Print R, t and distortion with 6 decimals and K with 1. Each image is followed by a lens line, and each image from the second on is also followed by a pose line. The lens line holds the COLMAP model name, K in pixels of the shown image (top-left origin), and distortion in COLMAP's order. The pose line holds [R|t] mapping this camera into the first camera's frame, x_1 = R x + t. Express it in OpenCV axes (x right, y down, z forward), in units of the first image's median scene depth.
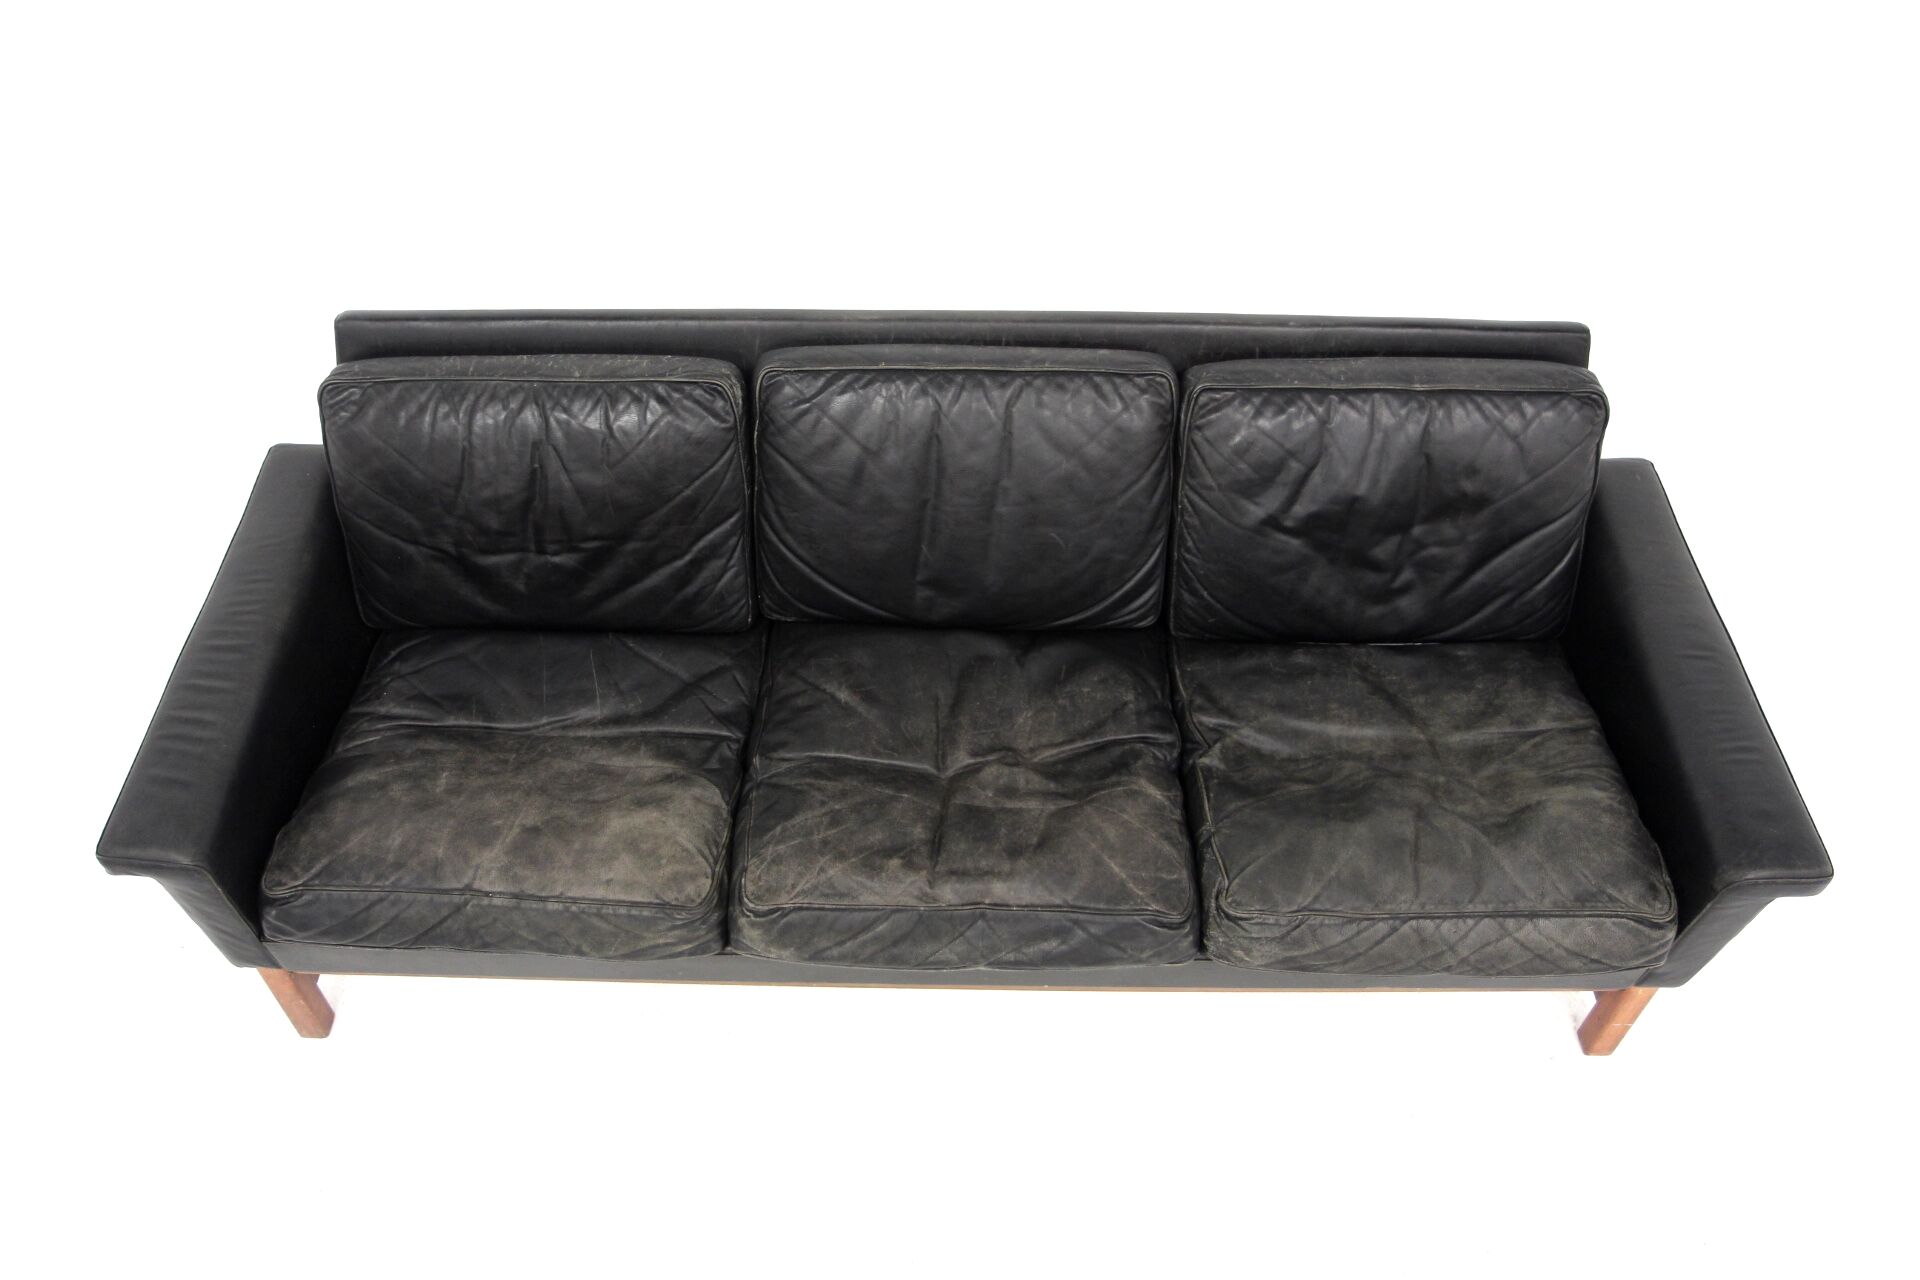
lens RADIAL K [[1501.5, 0, 960.0], [0, 1501.5, 640.0], [0, 0, 1]] dist [-0.002896, 0.002276]
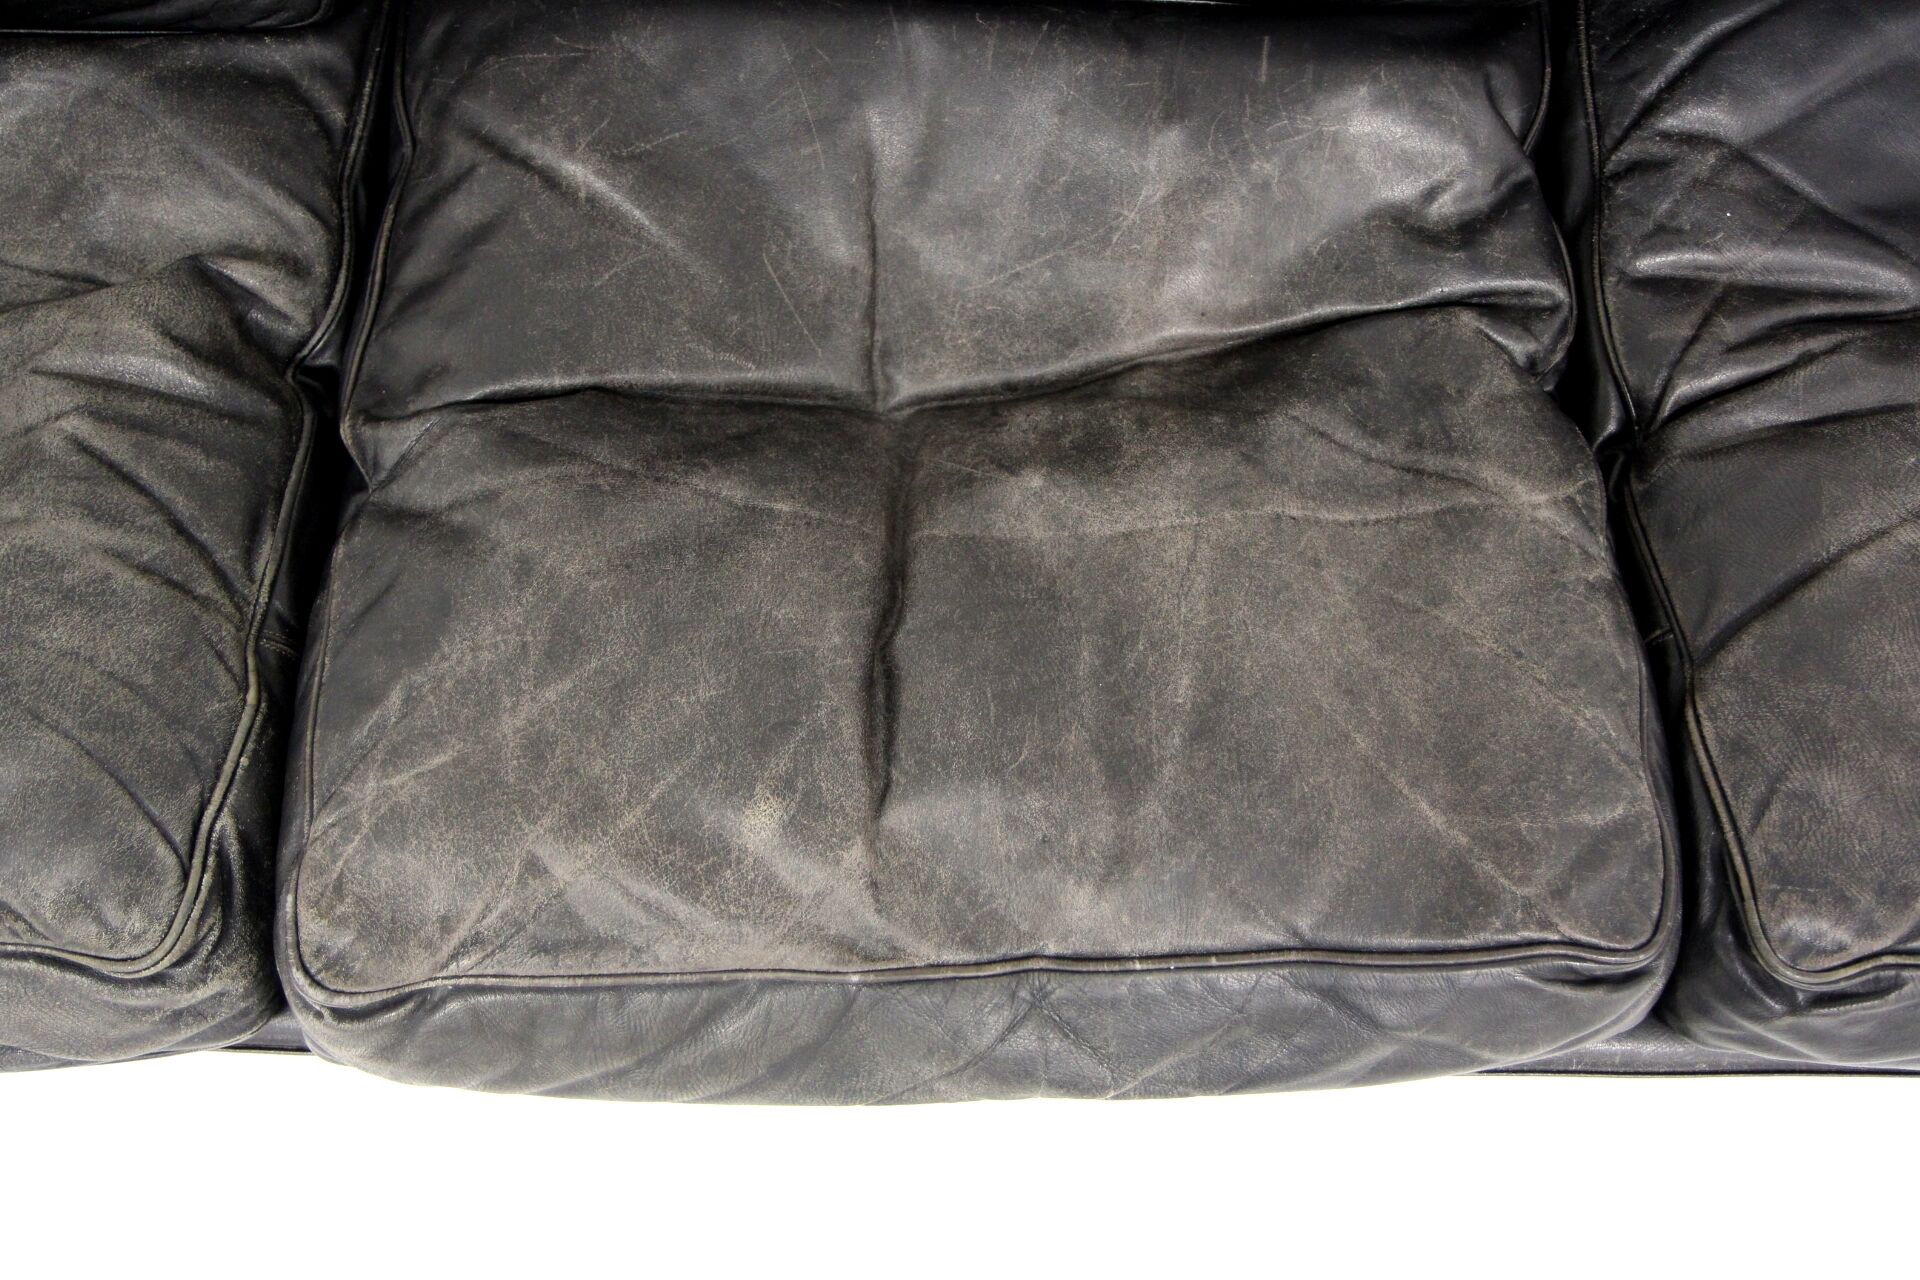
lens RADIAL K [[1501.5, 0, 960.0], [0, 1501.5, 640.0], [0, 0, 1]] dist [-0.002896, 0.002276]
pose [[0.998025, -0.058937, 0.021753, -0.004163], [0.041597, 0.879424, 0.474218, -0.032360], [-0.047079, -0.472376, 0.880139, 0.651261]]
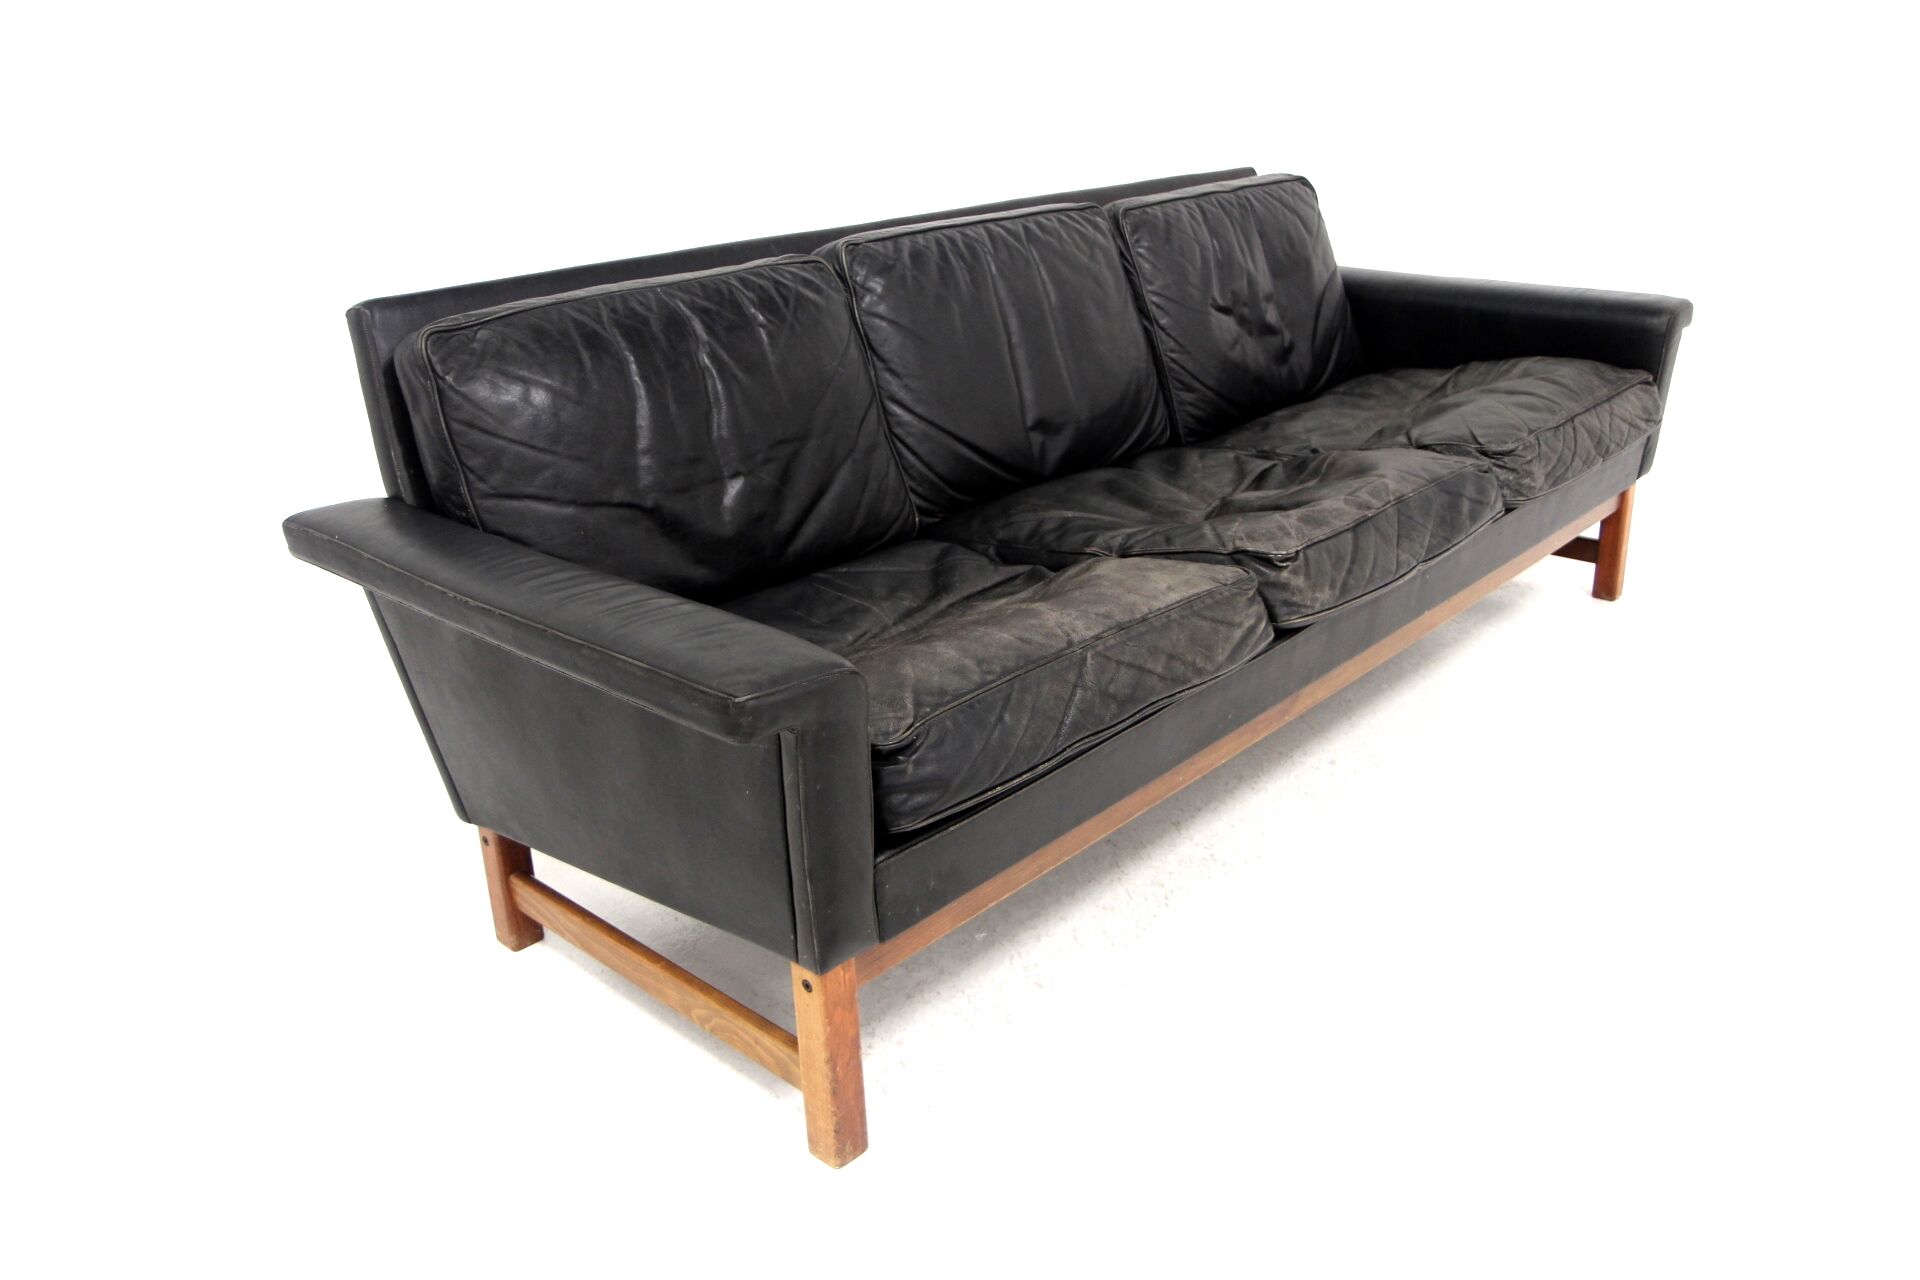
lens RADIAL K [[1501.5, 0, 960.0], [0, 1501.5, 640.0], [0, 0, 1]] dist [-0.002896, 0.002276]
pose [[0.672869, -0.309821, 0.671758, -0.788967], [0.570351, 0.795571, -0.204369, 0.255358], [-0.471113, 0.520652, 0.712021, 0.407540]]
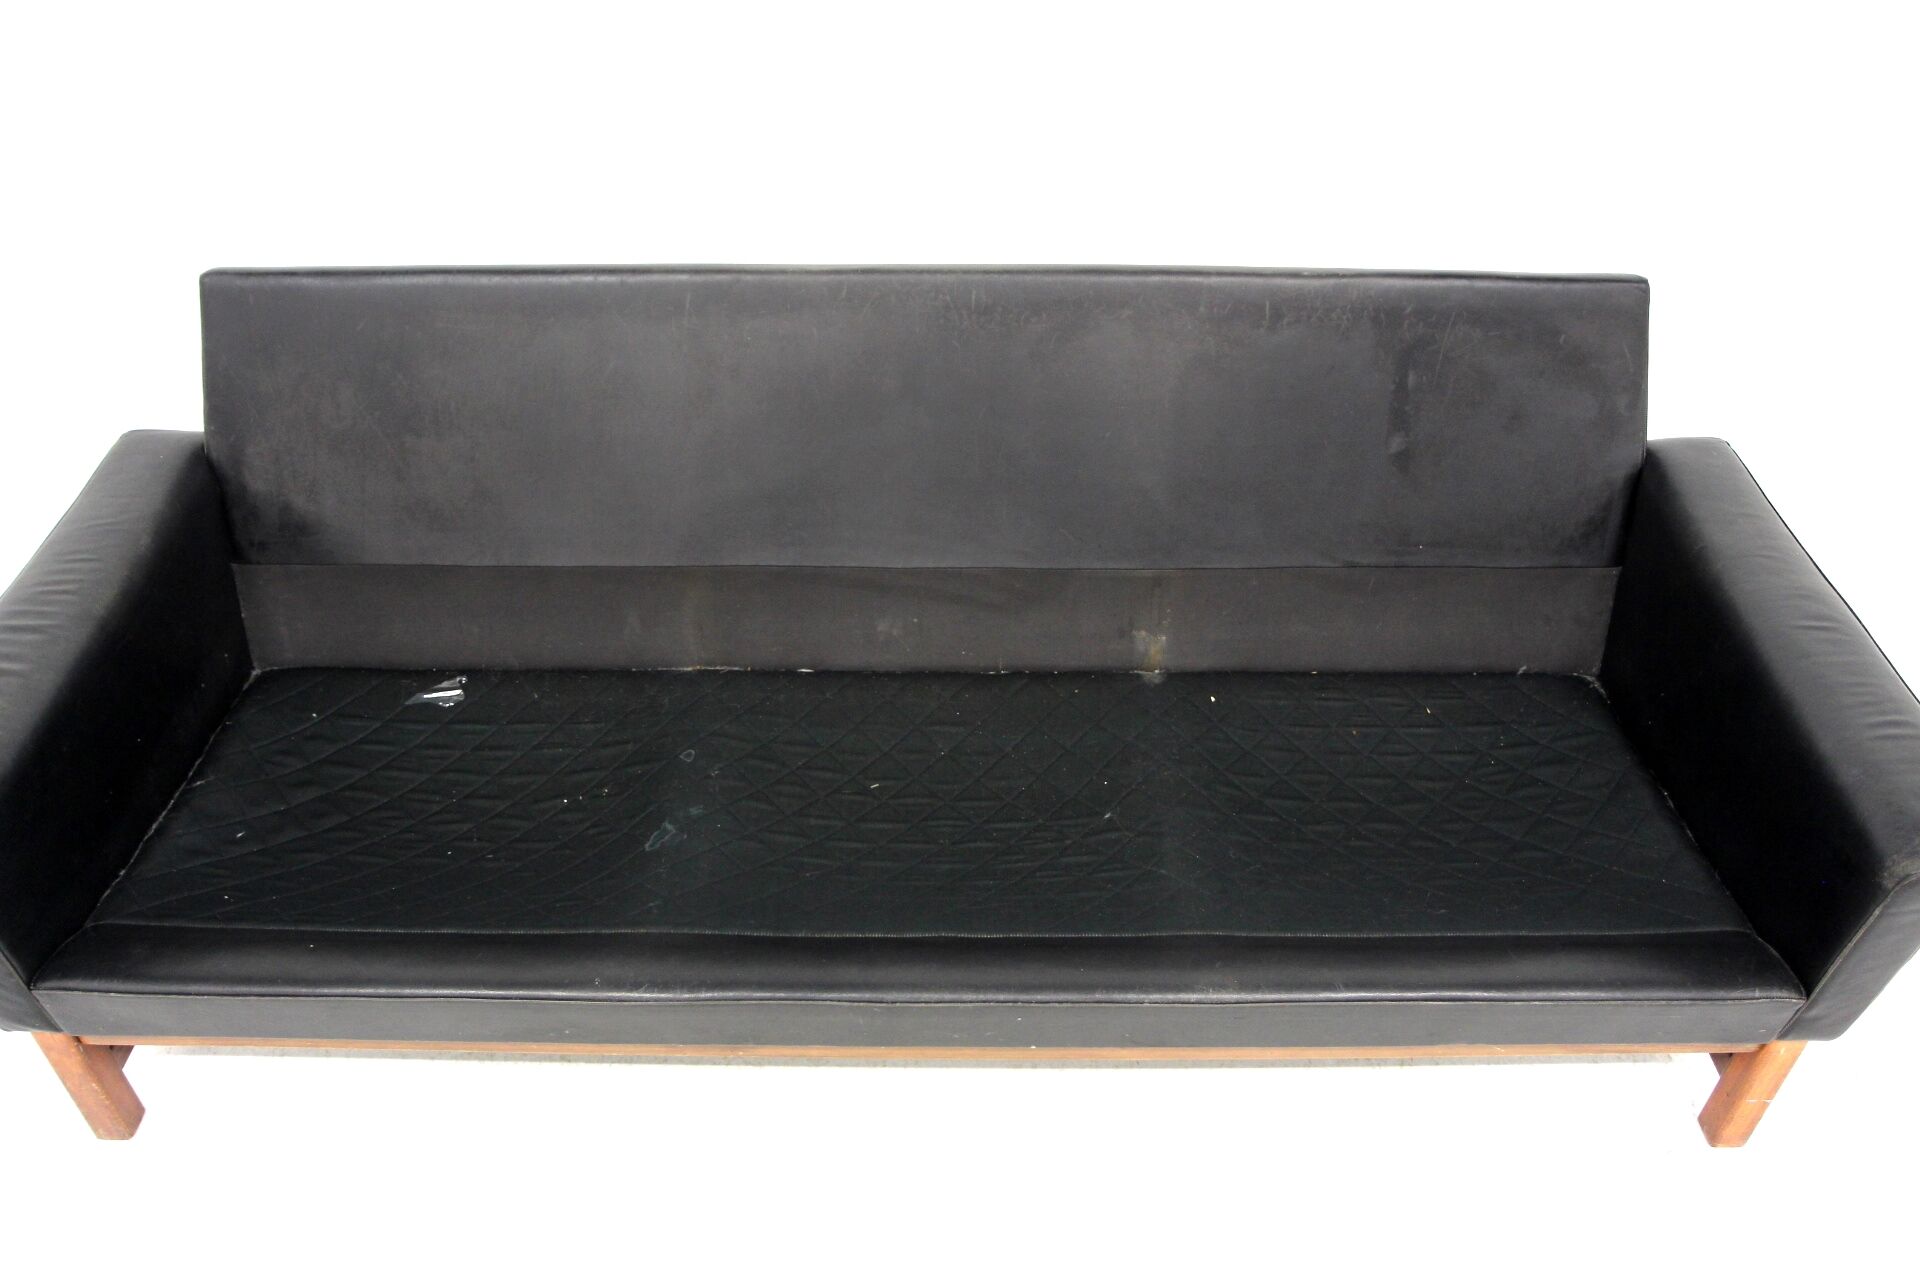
lens RADIAL K [[1486.0, 0, 966.8], [0, 1486.0, 640.8], [0, 0, 1]] dist [0.003719, 0.003281]
pose [[0.999951, -0.007381, 0.006521, 0.017705], [0.008259, 0.989133, -0.146791, 0.126130], [-0.005367, 0.146837, 0.989146, 0.183076]]
